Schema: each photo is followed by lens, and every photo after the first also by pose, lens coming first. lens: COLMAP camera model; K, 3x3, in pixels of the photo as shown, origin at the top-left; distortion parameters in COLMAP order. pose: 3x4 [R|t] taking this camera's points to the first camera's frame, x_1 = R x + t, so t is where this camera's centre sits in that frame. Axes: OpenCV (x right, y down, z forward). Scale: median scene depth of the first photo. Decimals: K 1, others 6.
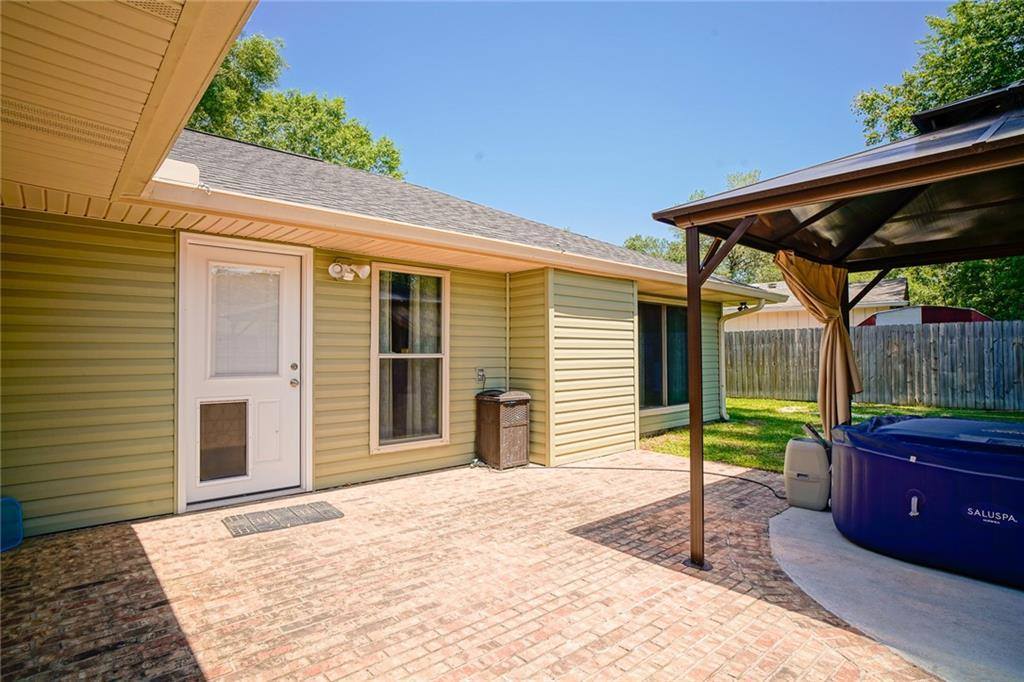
lens RADIAL K [[520.2, 0, 513.2], [0, 520.2, 341.5], [0, 0, 1]] dist [-0.008004, 0.008819]
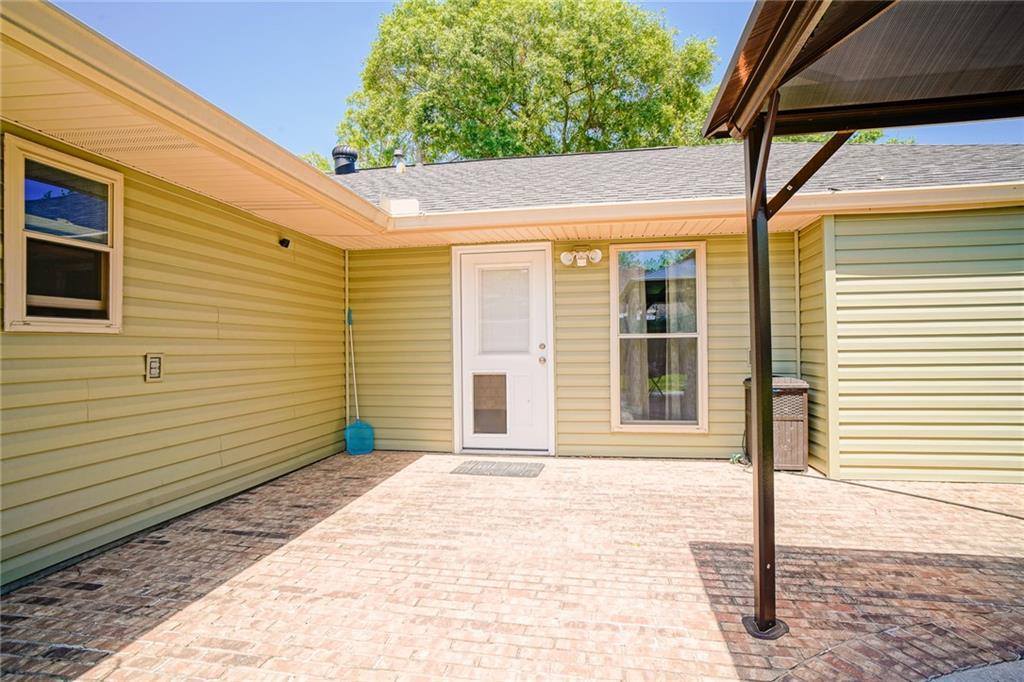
lens RADIAL K [[520.2, 0, 511.3], [0, 520.2, 338.0], [0, 0, 1]] dist [-0.008004, 0.008819]
pose [[0.632122, -0.019029, -0.774635, 0.512645], [0.029679, 0.999559, -0.000335, 0.033316], [0.774300, -0.022778, 0.632408, 0.247334]]
